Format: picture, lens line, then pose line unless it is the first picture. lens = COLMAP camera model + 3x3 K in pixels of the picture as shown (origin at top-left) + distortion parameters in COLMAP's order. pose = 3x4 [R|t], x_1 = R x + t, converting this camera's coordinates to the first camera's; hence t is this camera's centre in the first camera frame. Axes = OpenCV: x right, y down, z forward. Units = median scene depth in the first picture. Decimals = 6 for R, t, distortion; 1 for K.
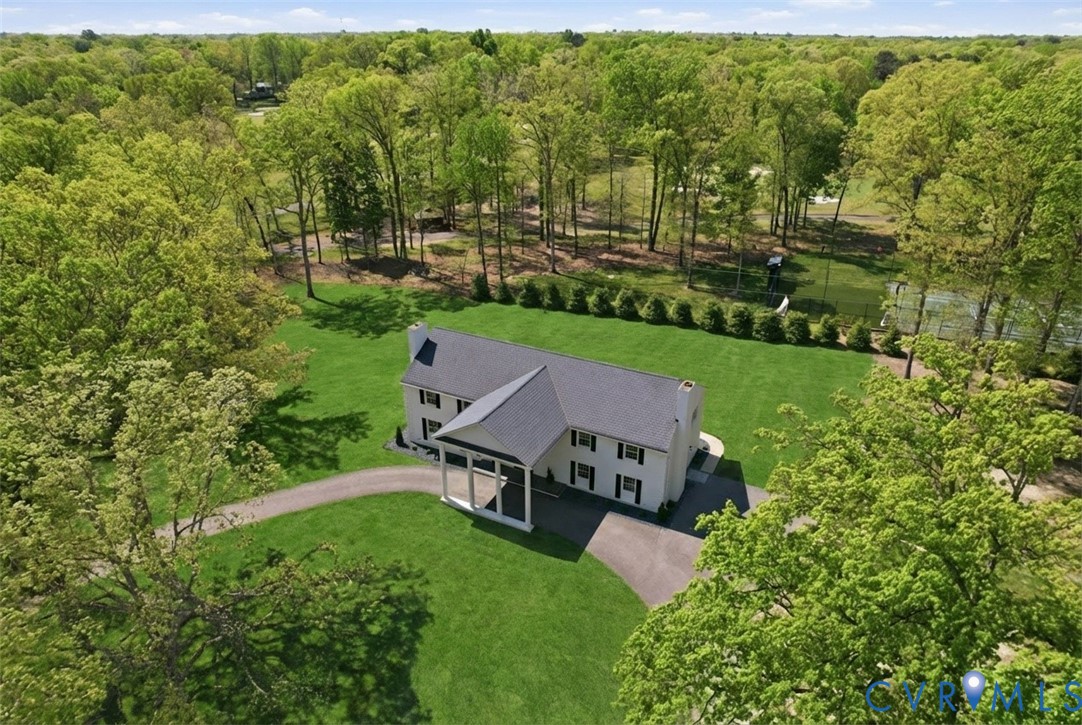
lens RADIAL K [[682.7, 0, 541.9], [0, 682.7, 359.7], [0, 0, 1]] dist [-0.035472, 0.000018]
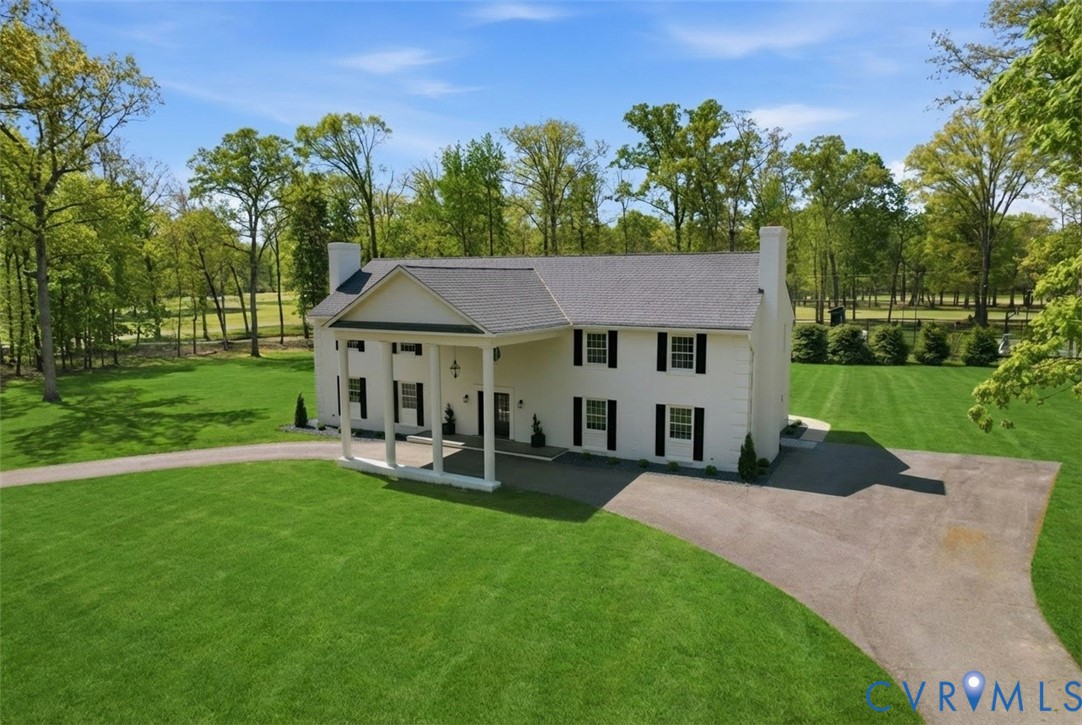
lens RADIAL K [[682.7, 0, 536.4], [0, 682.7, 361.8], [0, 0, 1]] dist [-0.035472, 0.000018]
pose [[0.999619, 0.001730, -0.027551, 0.027420], [-0.010657, 0.944845, -0.327344, 0.309949], [0.025465, 0.327513, 0.944503, 0.459125]]
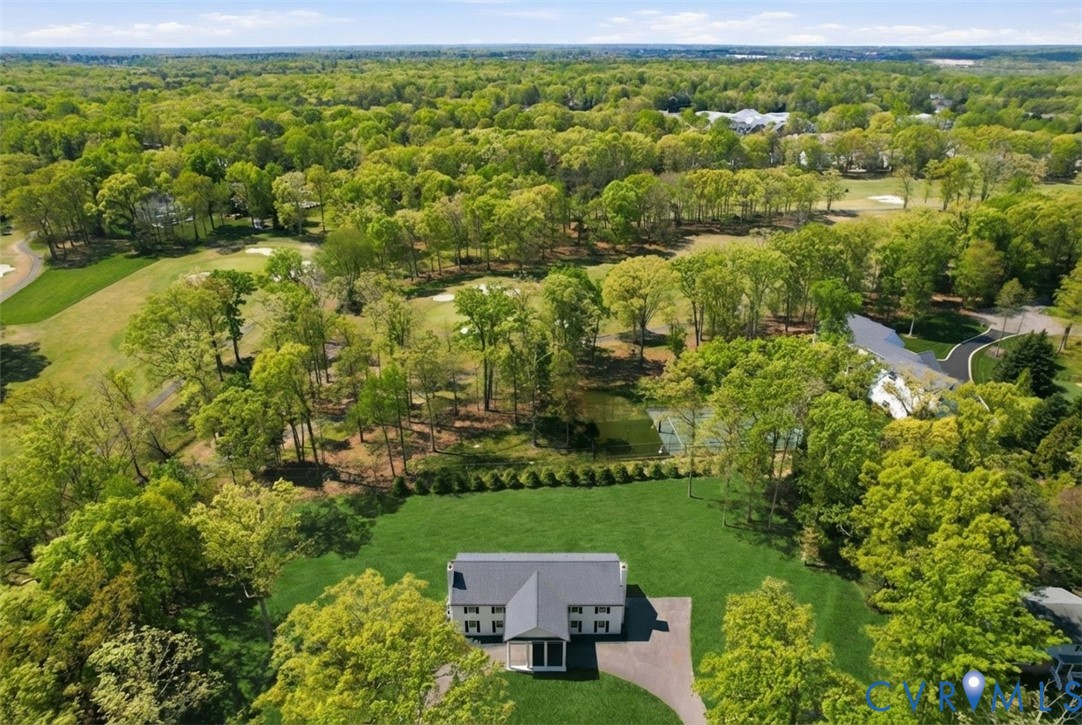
lens RADIAL K [[682.7, 0, 540.6], [0, 682.7, 367.7], [0, 0, 1]] dist [-0.035472, 0.000018]
pose [[0.887686, -0.195094, 0.417075, -0.637812], [0.196749, 0.979658, 0.039499, -0.591337], [-0.416297, 0.046997, 0.908013, -0.621130]]
